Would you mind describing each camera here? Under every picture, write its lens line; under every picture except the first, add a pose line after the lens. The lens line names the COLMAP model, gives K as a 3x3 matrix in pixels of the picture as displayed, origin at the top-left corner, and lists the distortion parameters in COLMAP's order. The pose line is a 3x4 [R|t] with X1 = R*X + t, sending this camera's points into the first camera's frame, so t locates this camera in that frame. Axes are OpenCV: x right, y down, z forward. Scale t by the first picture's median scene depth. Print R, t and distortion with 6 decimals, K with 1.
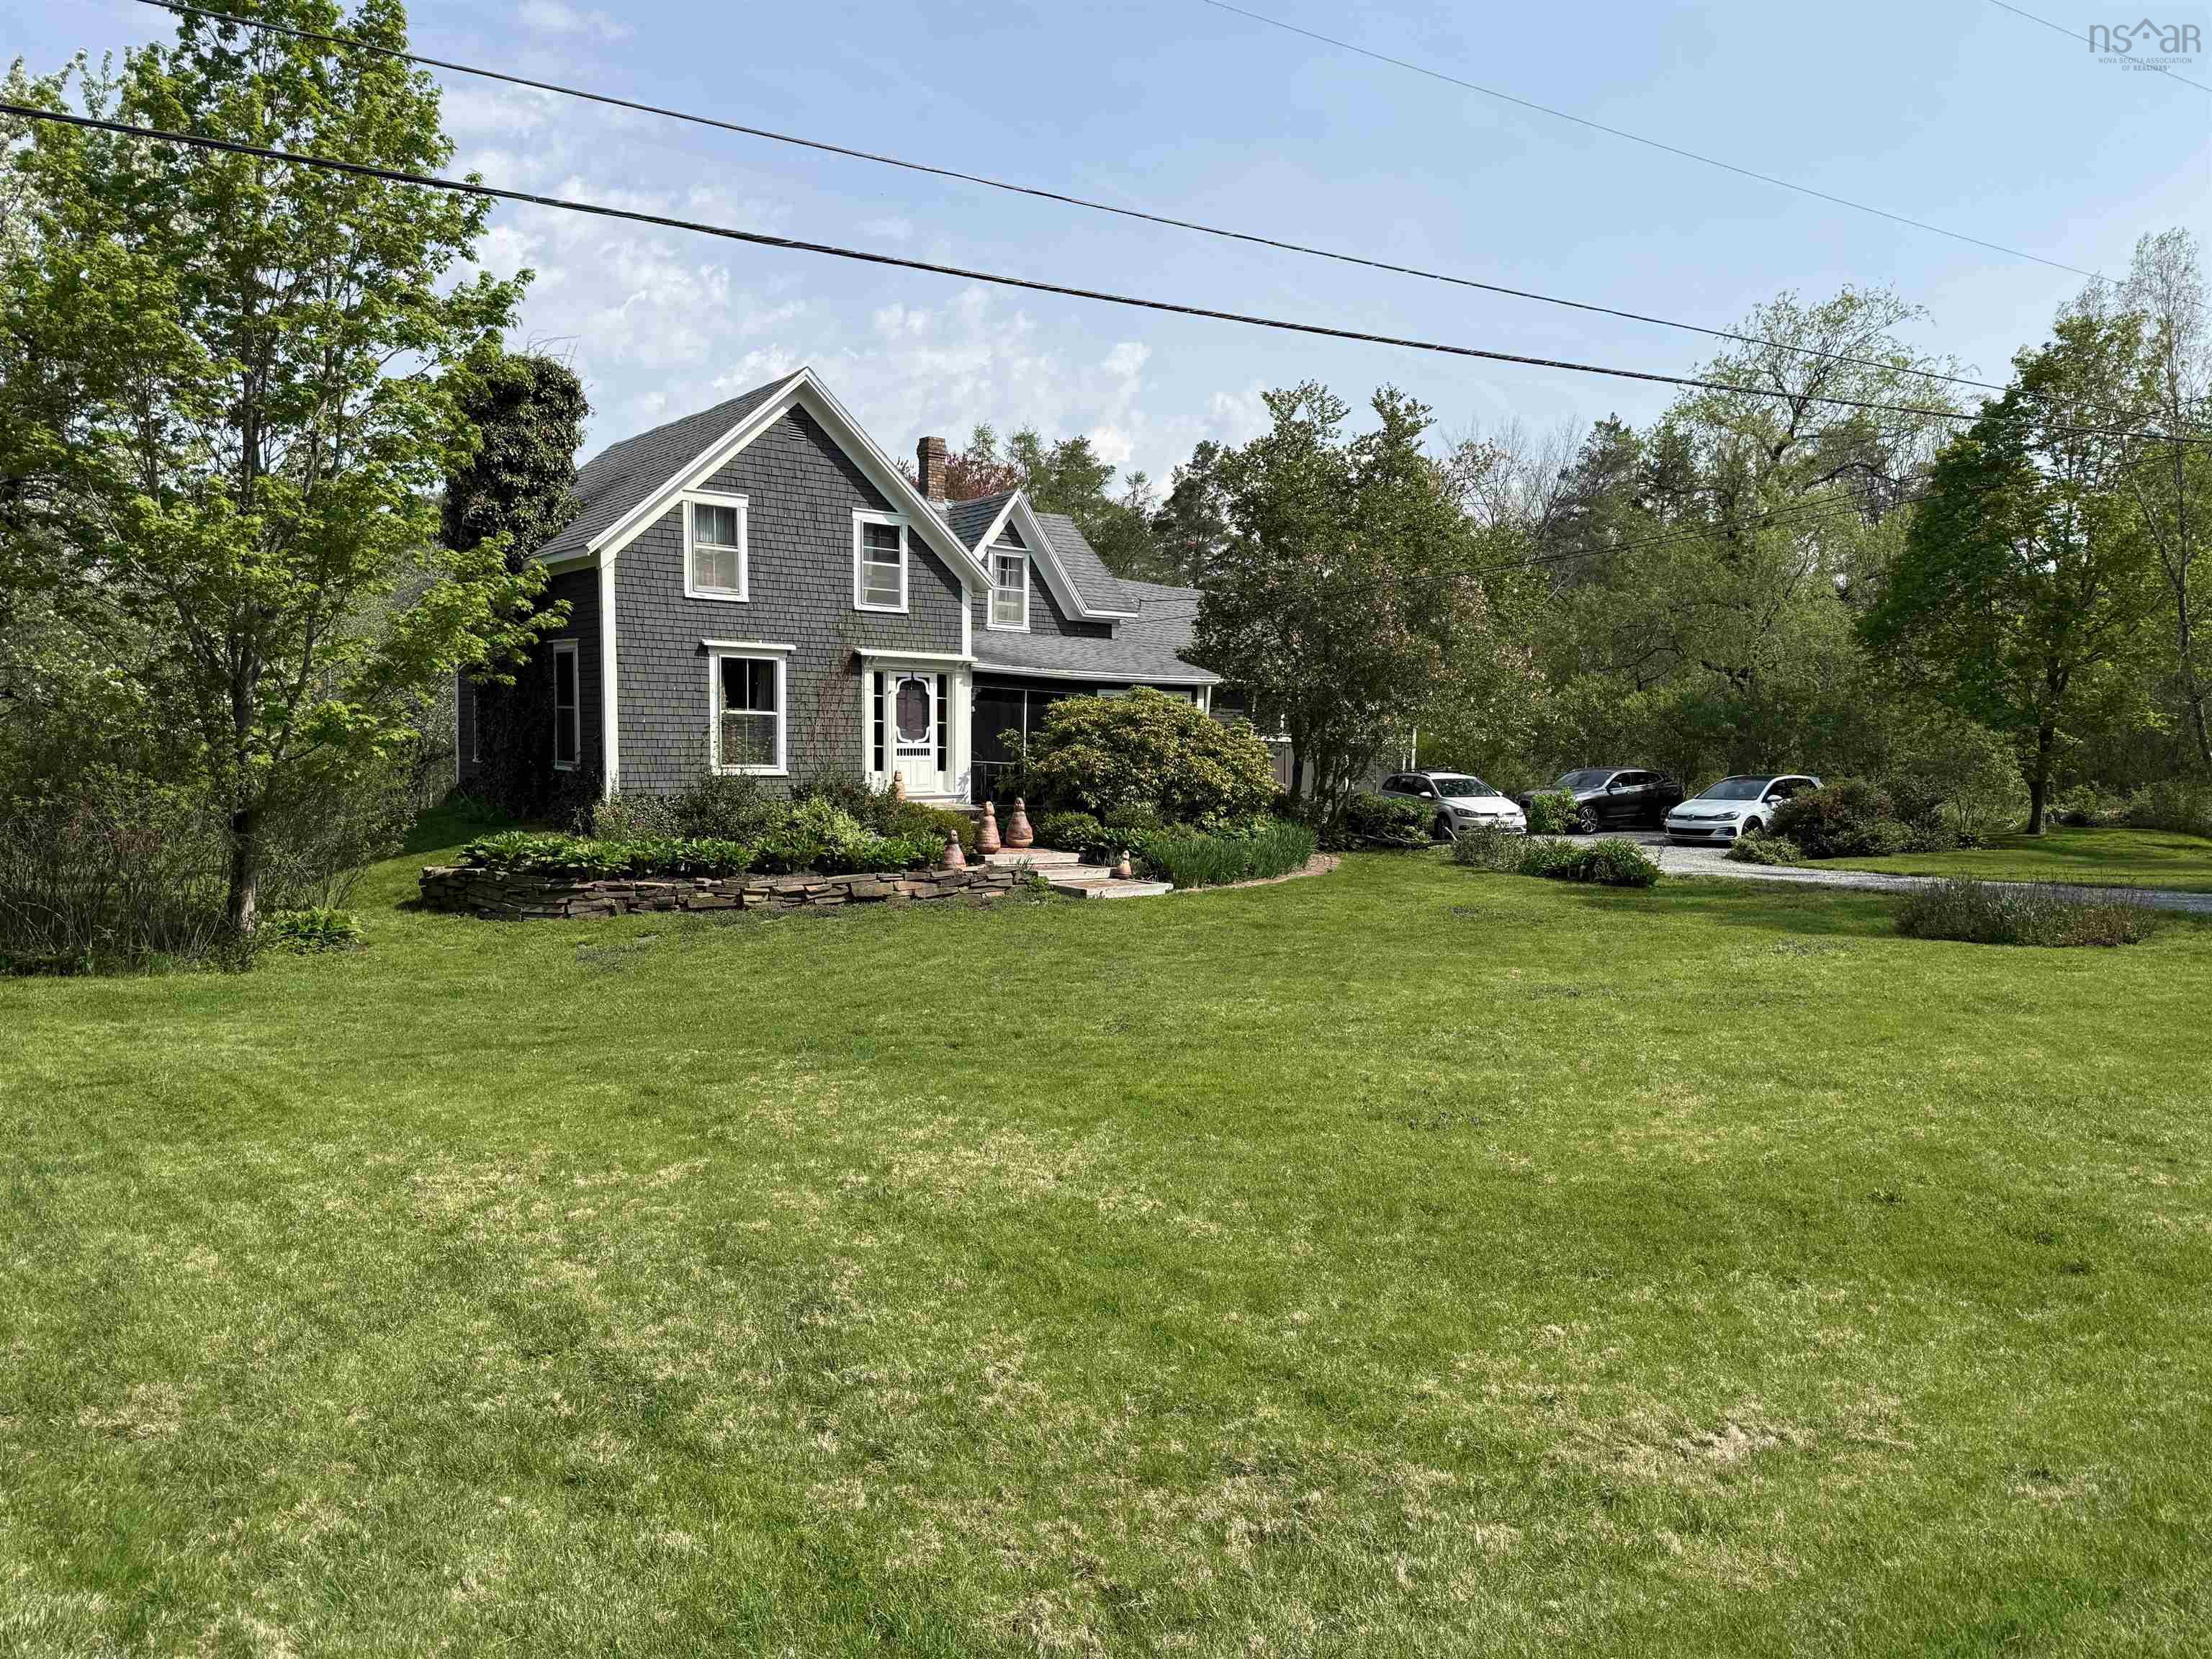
lens RADIAL K [[1564.5, 0, 1106.0], [0, 1564.5, 829.5], [0, 0, 1]] dist [0.101332, -0.199931]
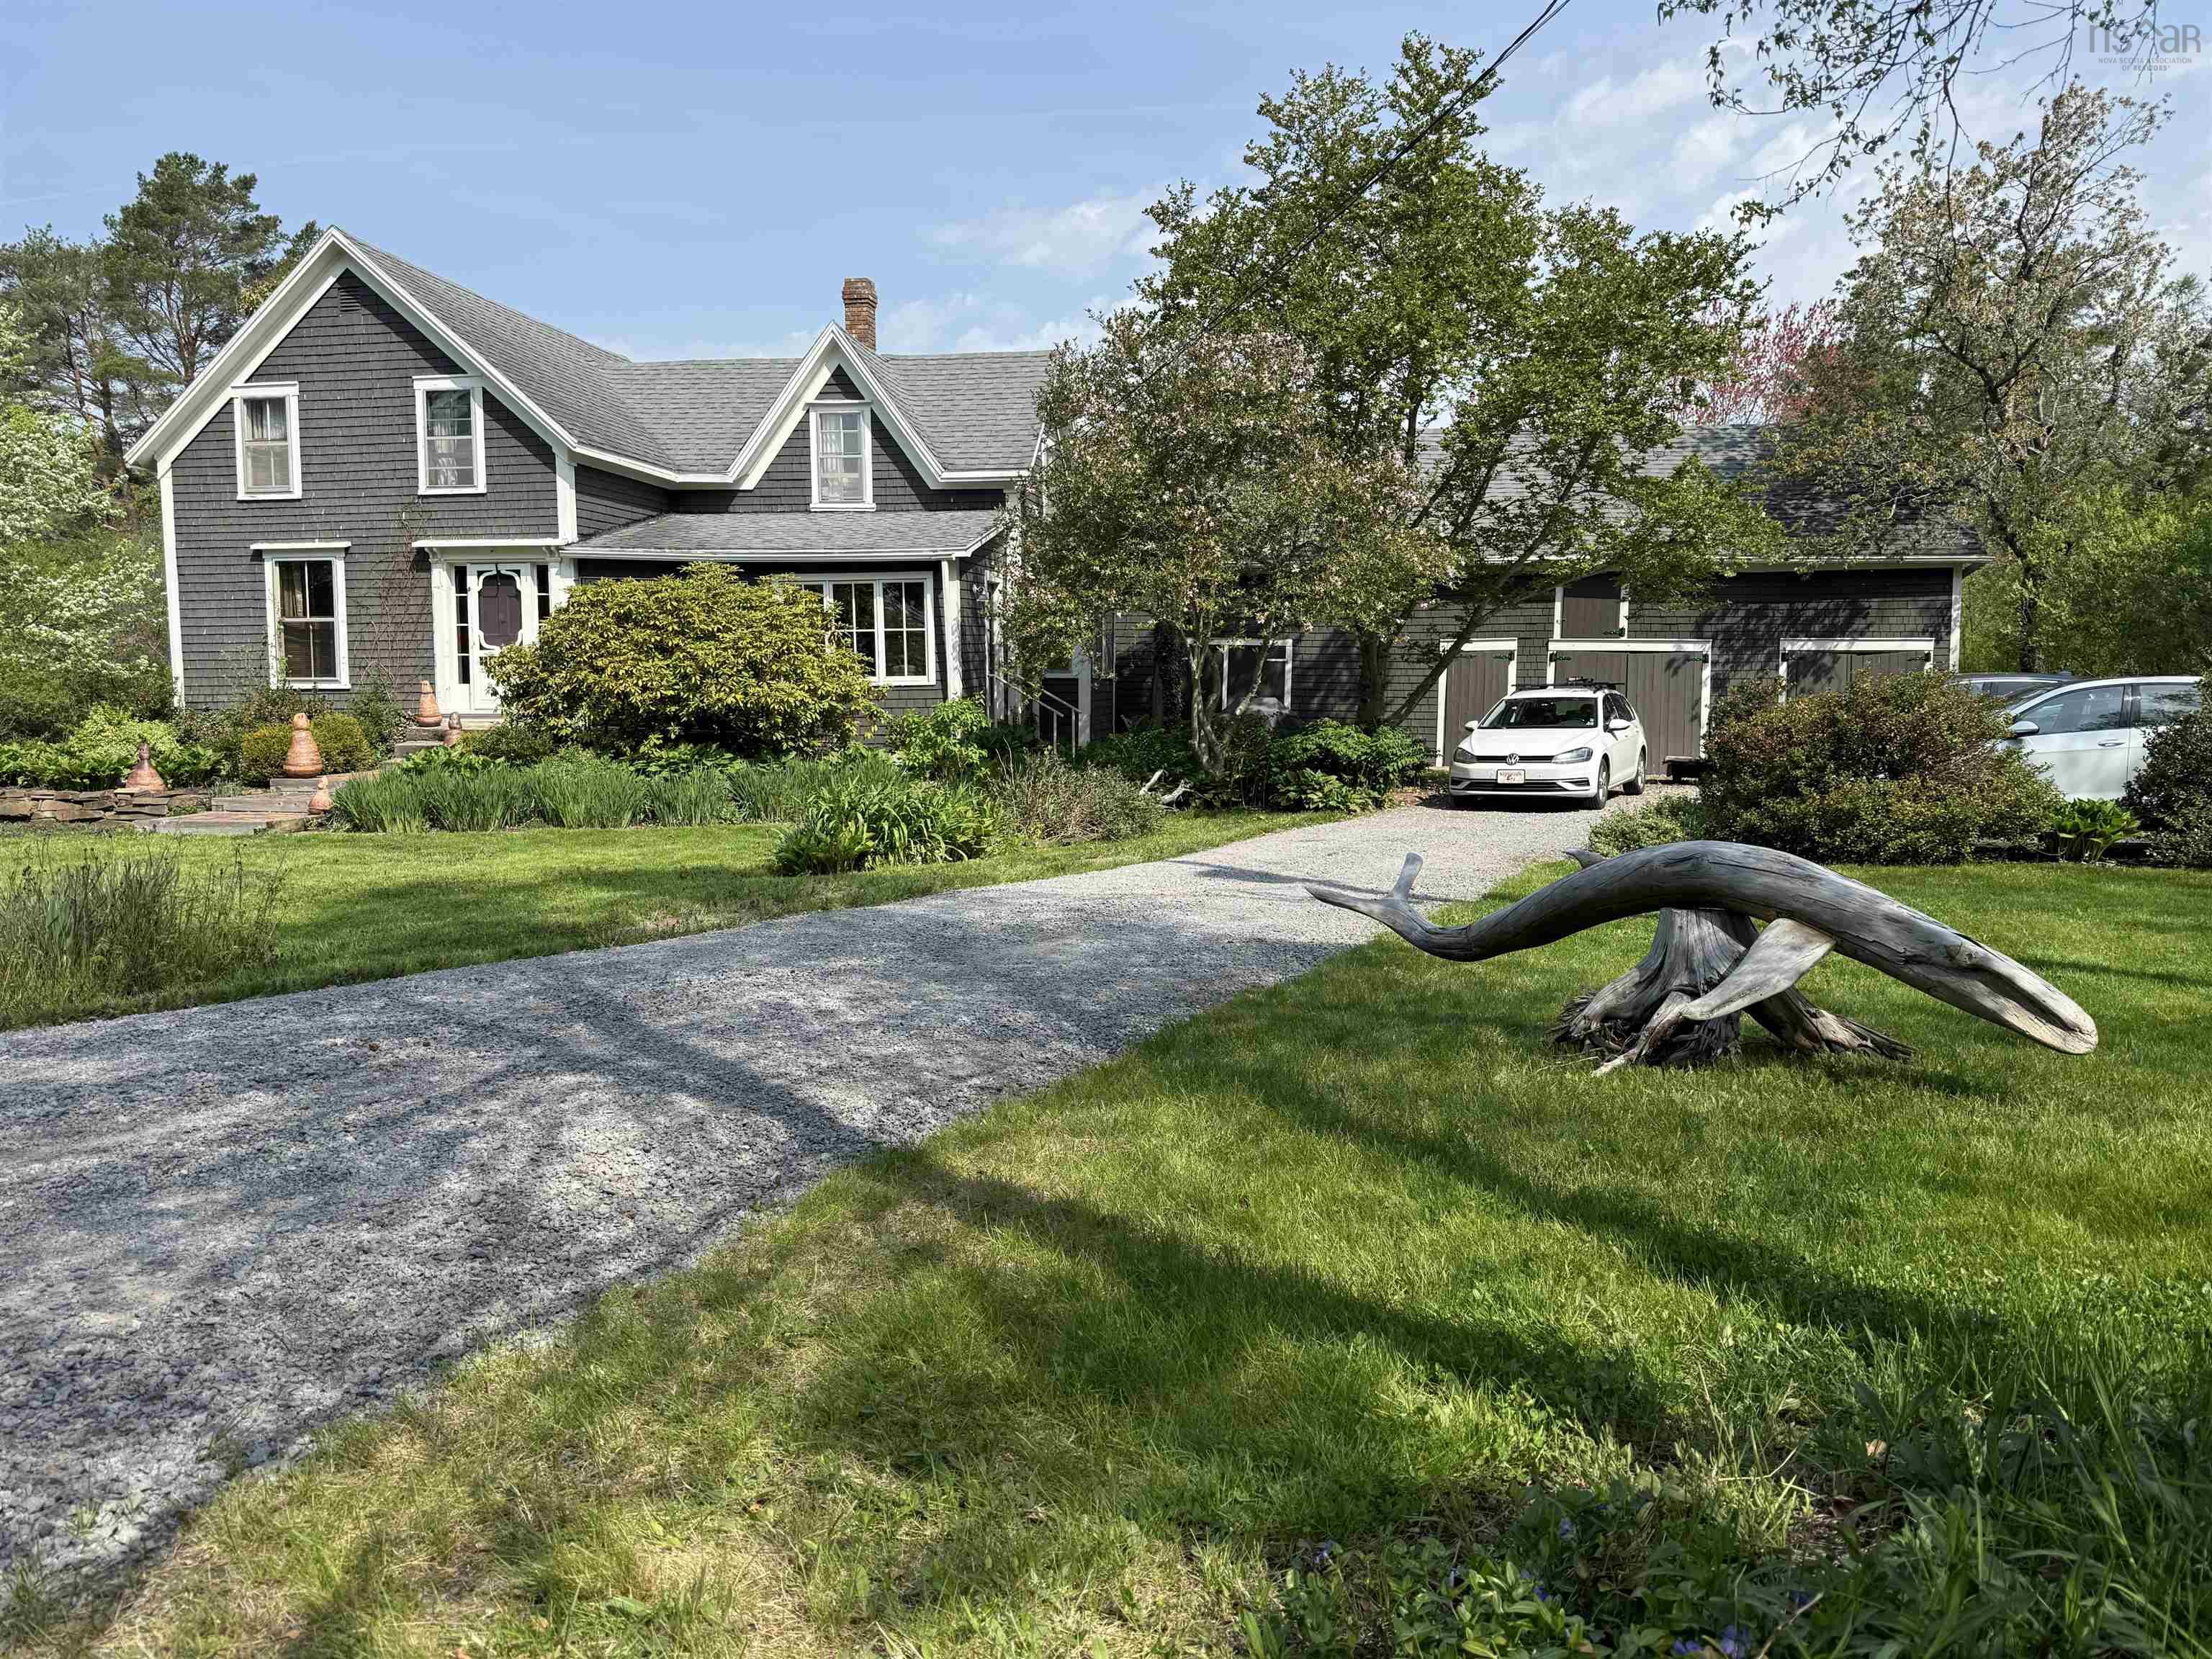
lens RADIAL K [[1564.5, 0, 1106.0], [0, 1564.5, 829.5], [0, 0, 1]] dist [0.101332, -0.199931]
pose [[0.695862, 0.042749, -0.716902, 0.719029], [-0.027383, 0.999080, 0.032996, 0.003758], [0.717653, -0.003329, 0.696393, 0.655984]]
